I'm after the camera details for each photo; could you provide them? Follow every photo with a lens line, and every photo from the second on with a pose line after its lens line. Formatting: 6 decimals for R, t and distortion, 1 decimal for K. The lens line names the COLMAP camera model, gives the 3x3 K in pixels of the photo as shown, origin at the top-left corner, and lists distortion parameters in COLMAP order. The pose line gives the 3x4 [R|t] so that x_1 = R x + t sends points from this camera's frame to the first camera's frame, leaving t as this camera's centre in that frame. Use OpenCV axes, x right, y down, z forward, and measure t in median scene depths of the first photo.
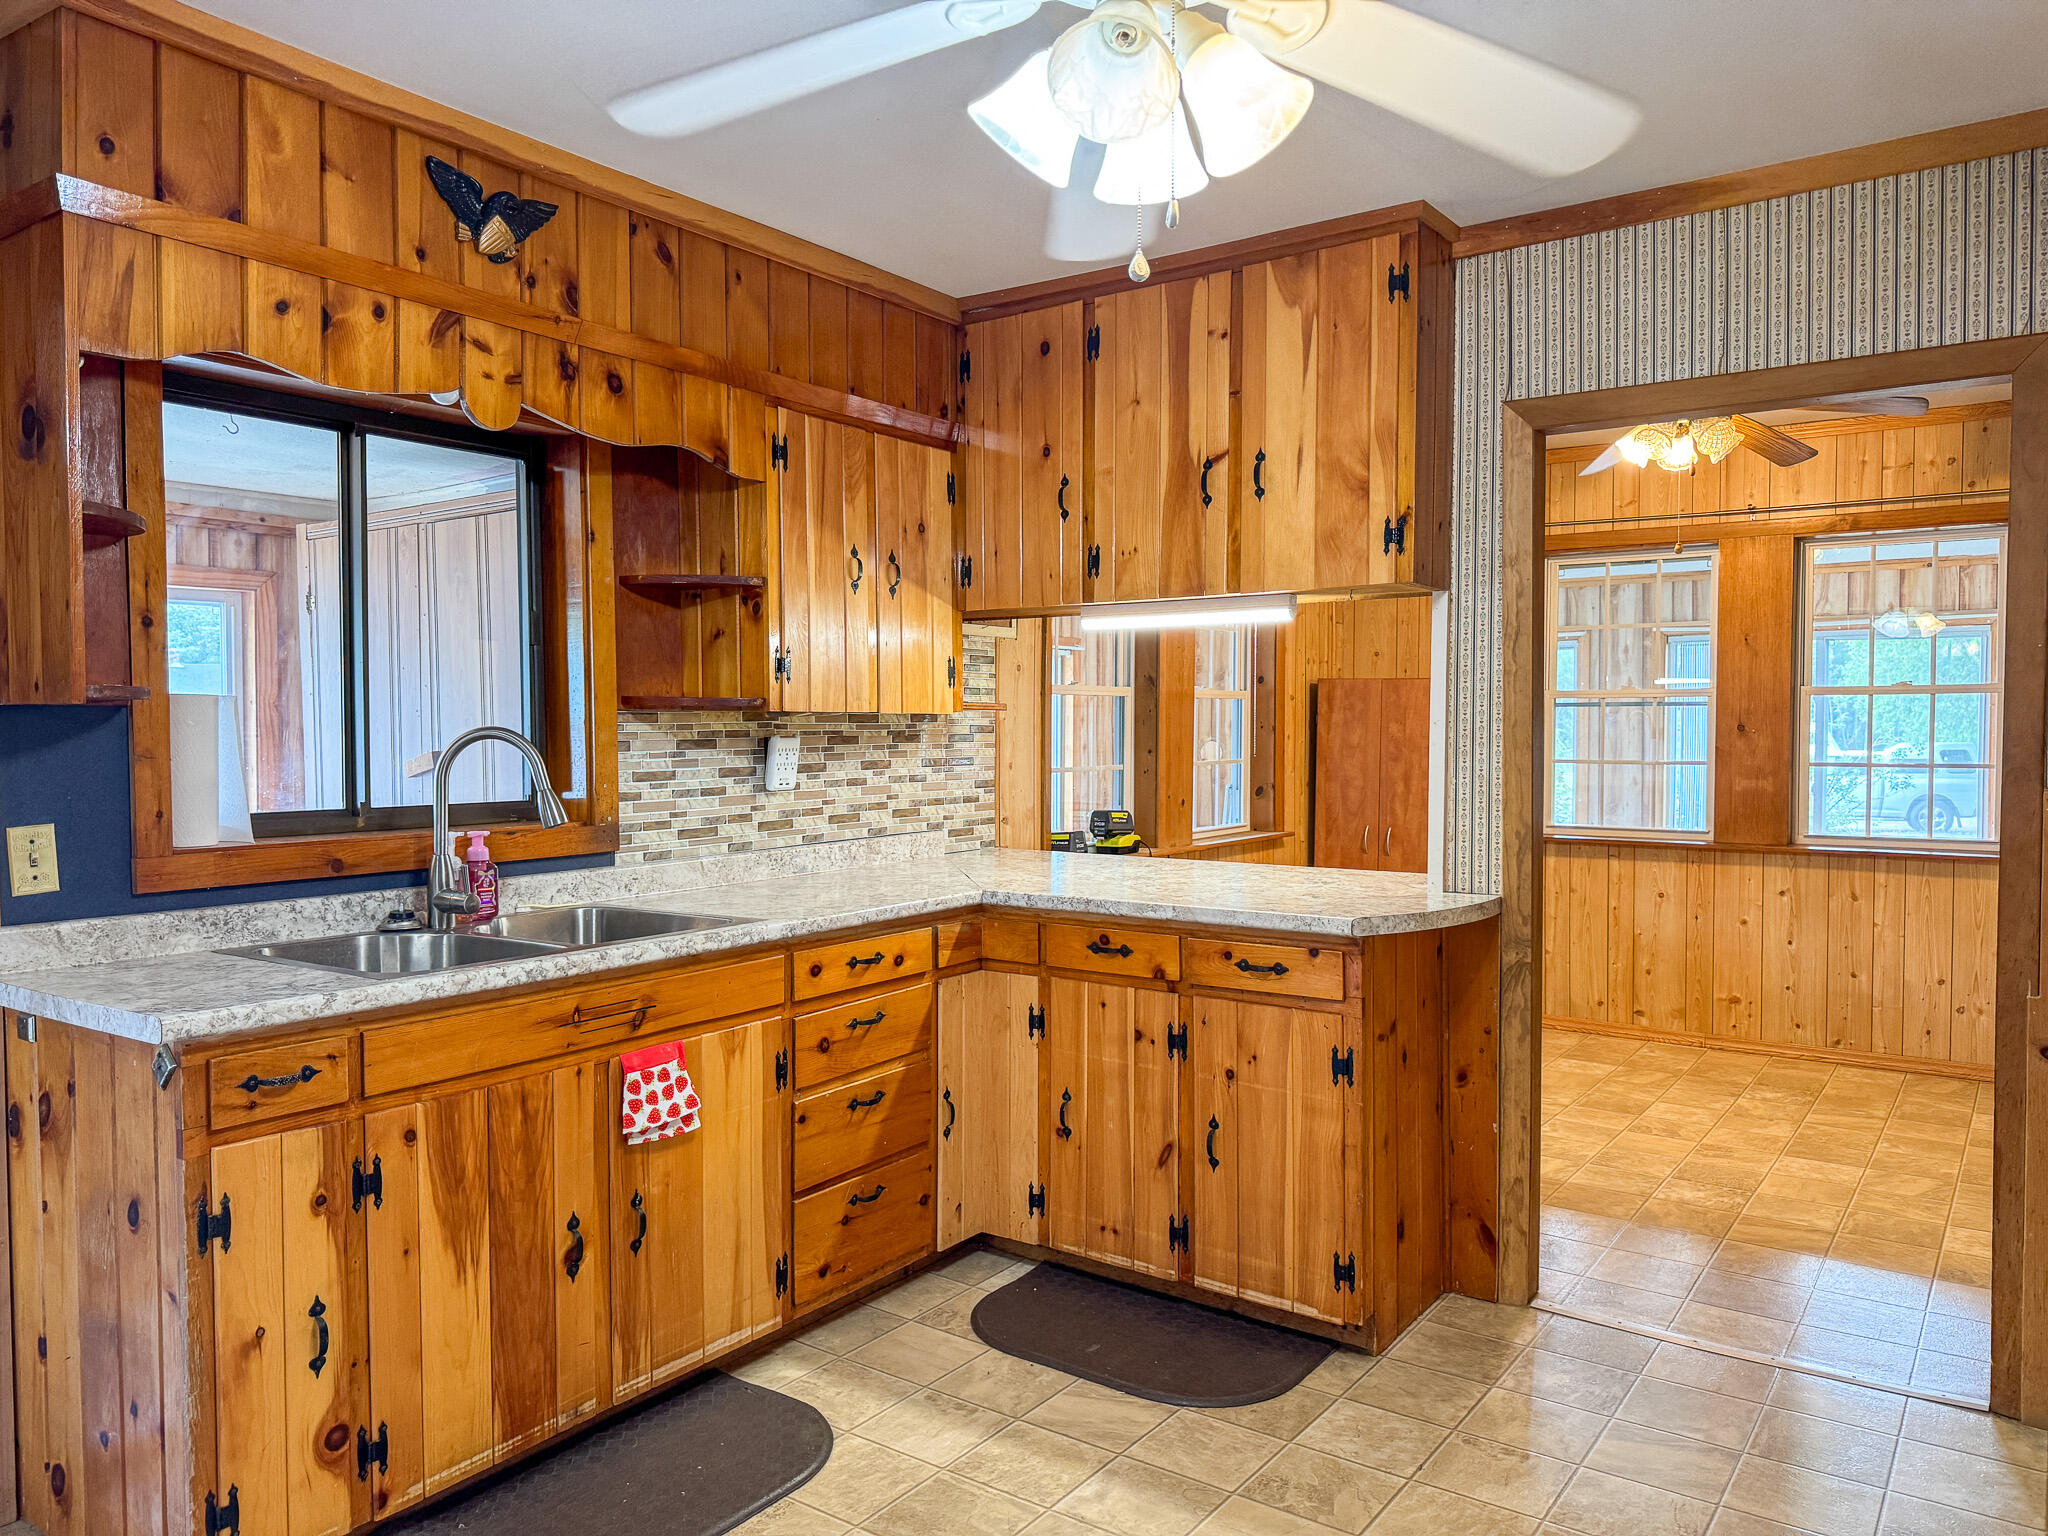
lens RADIAL K [[1437.0, 0, 1033.7], [0, 1437.0, 772.3], [0, 0, 1]] dist [0.110438, -0.176774]
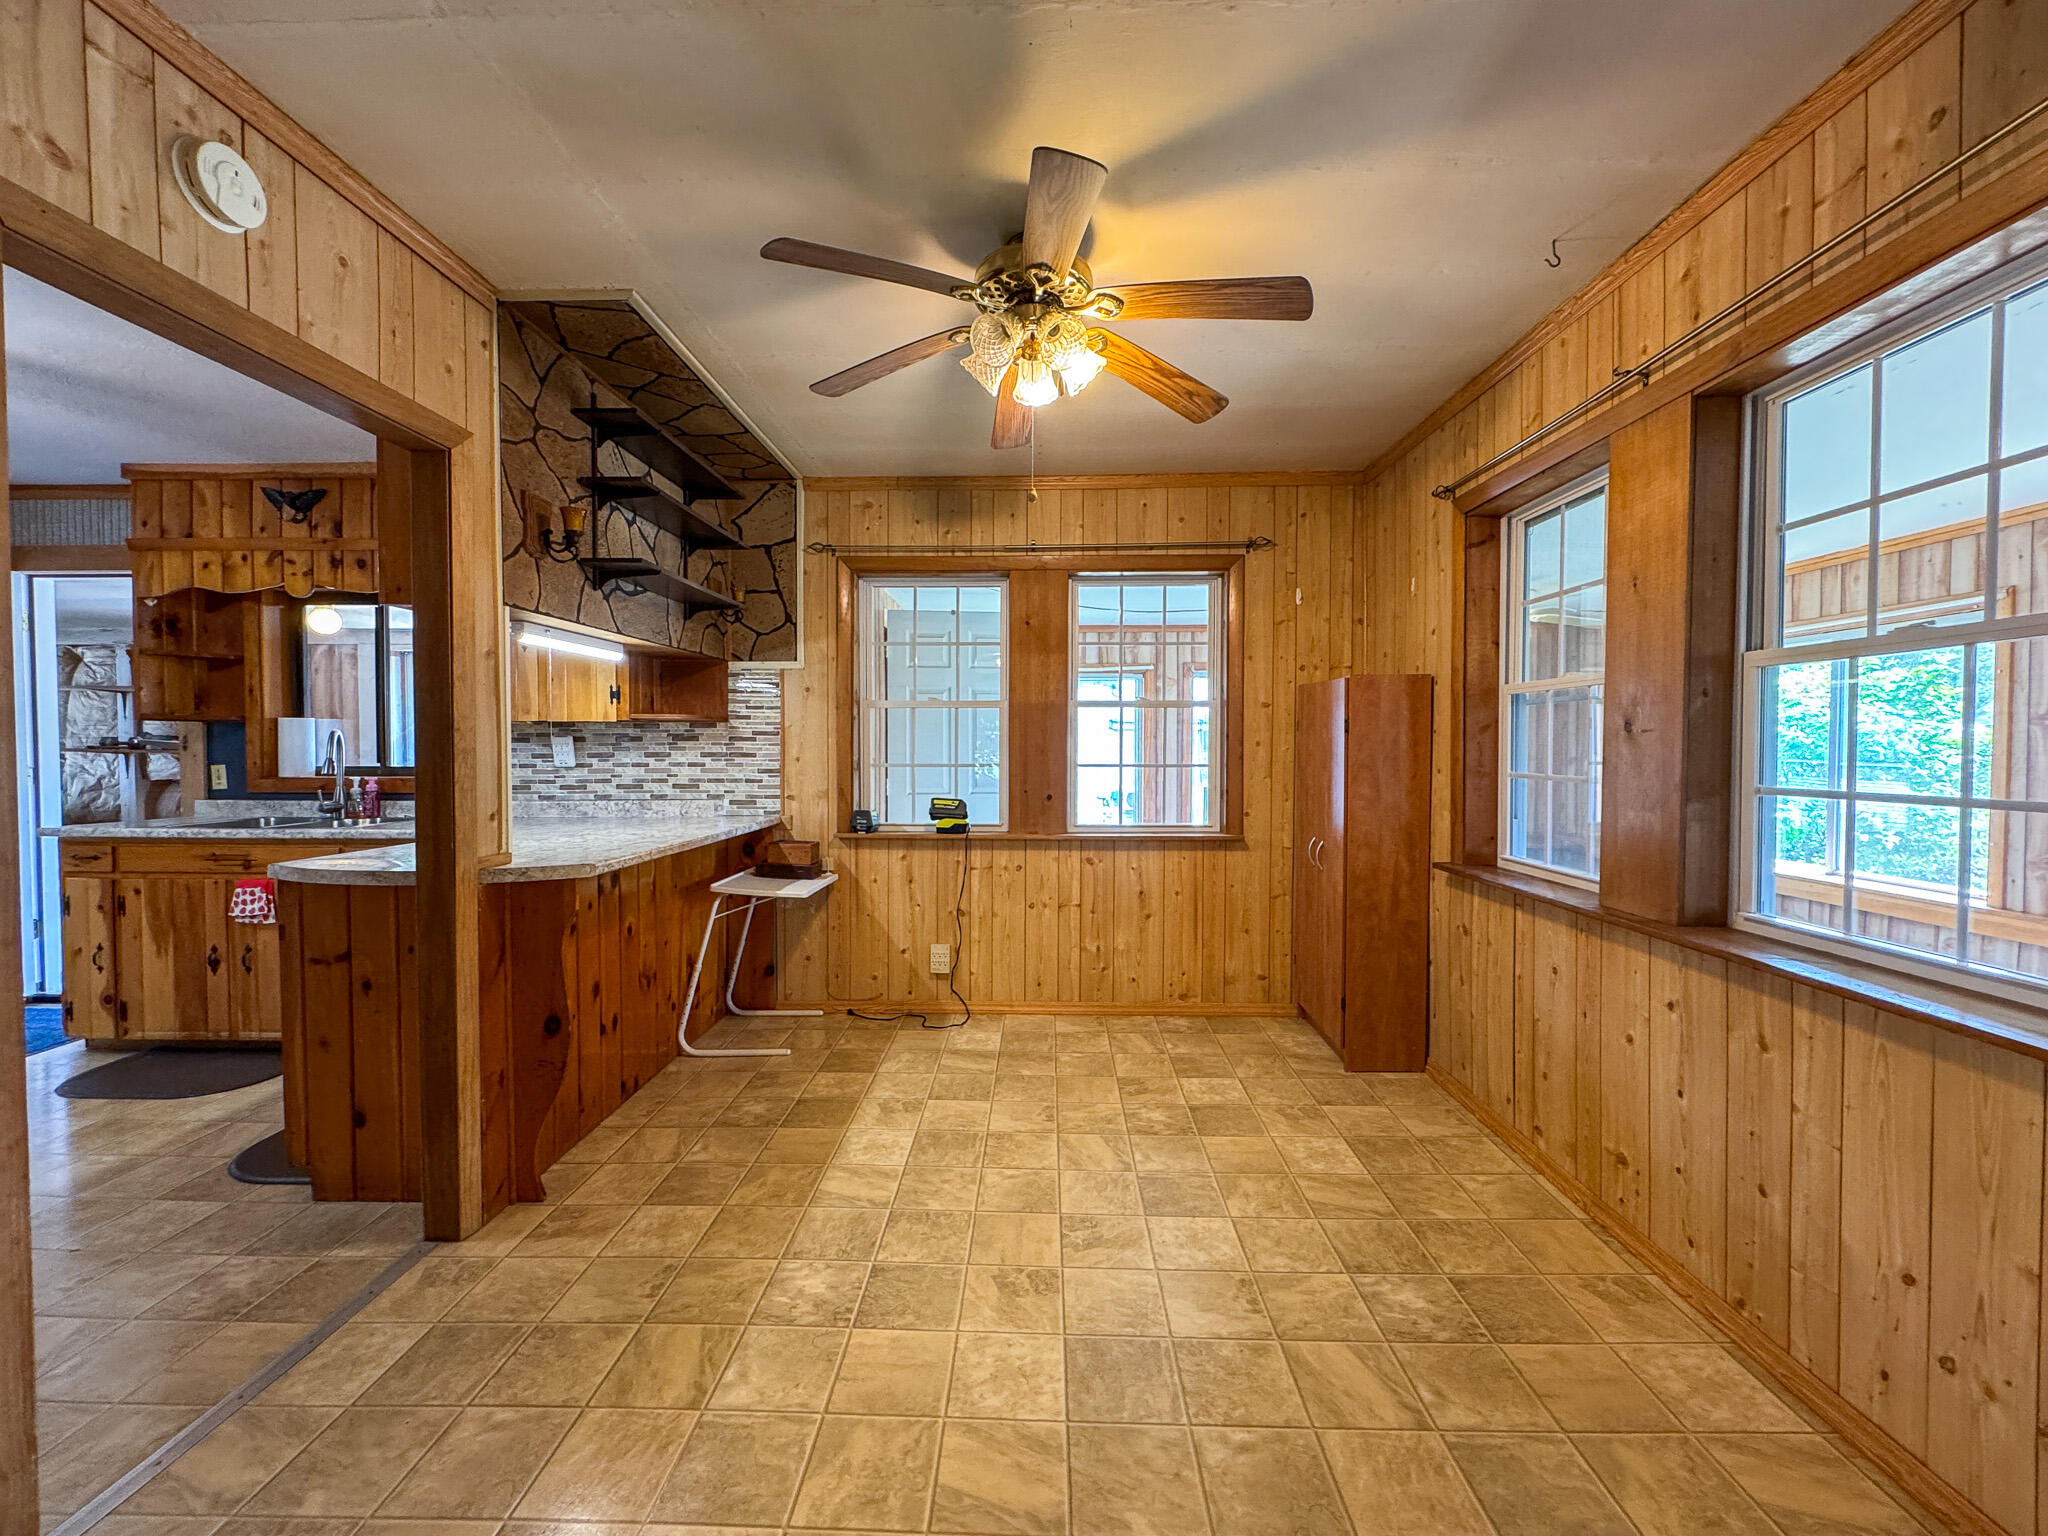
lens RADIAL K [[836.4, 0, 1024.0], [0, 836.4, 768.0], [0, 0, 1]] dist [-0.001007, -0.000443]
pose [[0.553636, 0.024676, -0.832393, 1.119548], [-0.030242, 0.999497, 0.009516, -0.014842], [0.832209, 0.019905, 0.554104, 1.029021]]
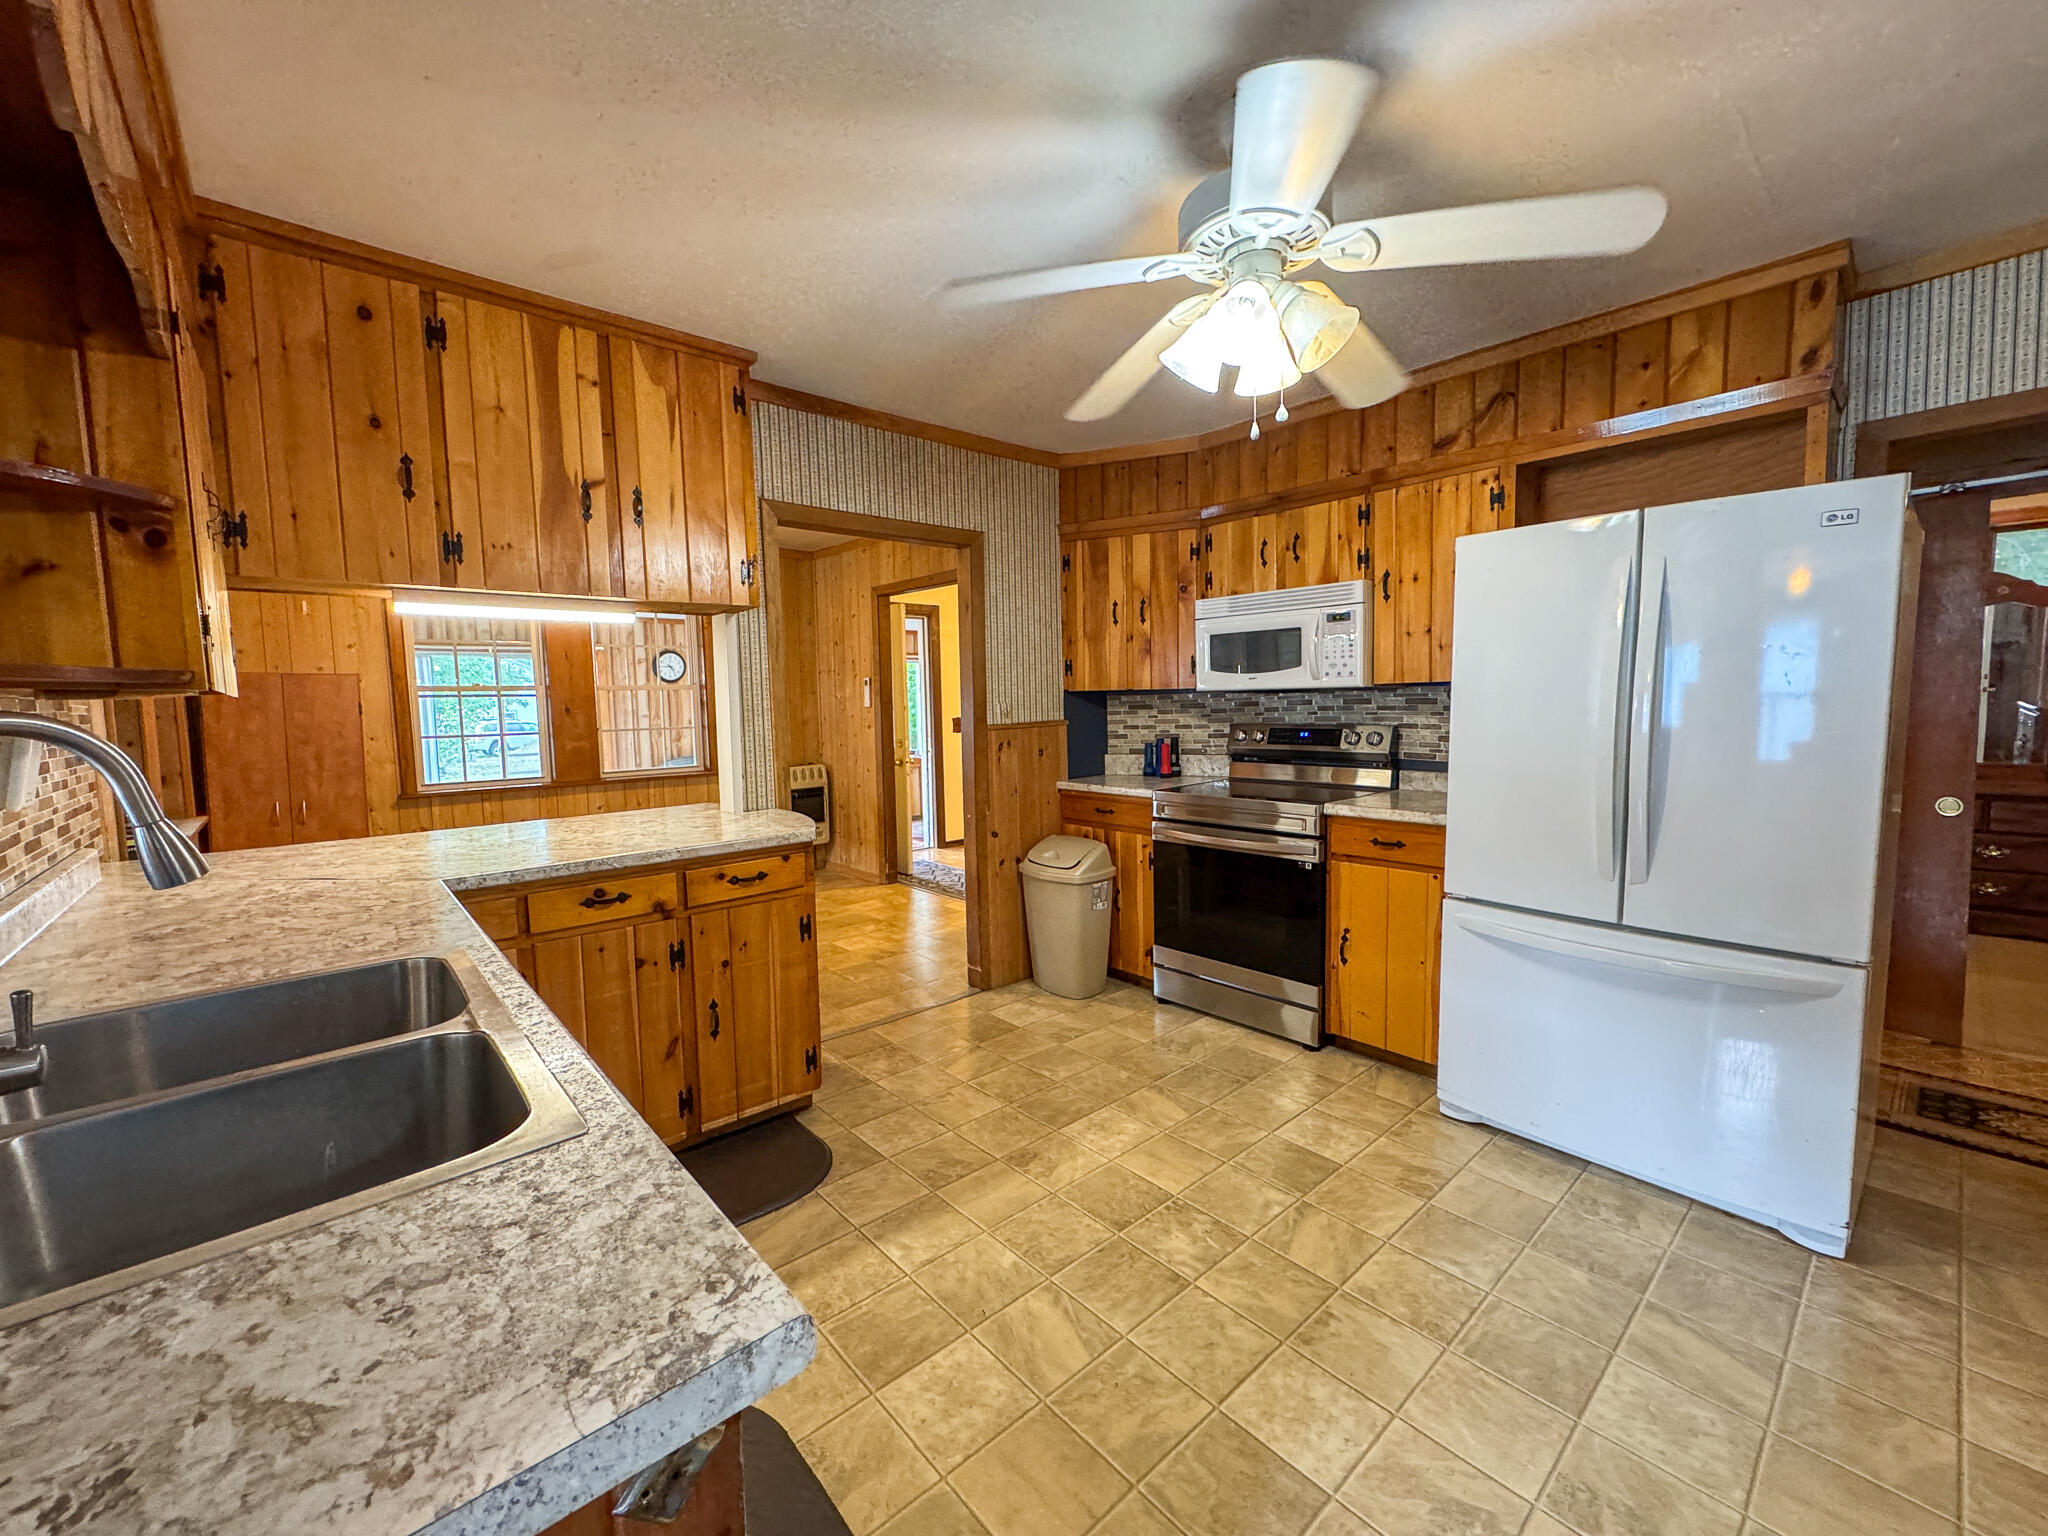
lens RADIAL K [[819.2, 0, 1023.8], [0, 819.2, 767.1], [0, 0, 1]] dist [-0.002719, 0.000294]
pose [[0.231955, -0.083182, 0.969163, -0.495511], [0.051838, 0.995978, 0.073077, -0.013070], [-0.971344, 0.033289, 0.235334, 0.521398]]
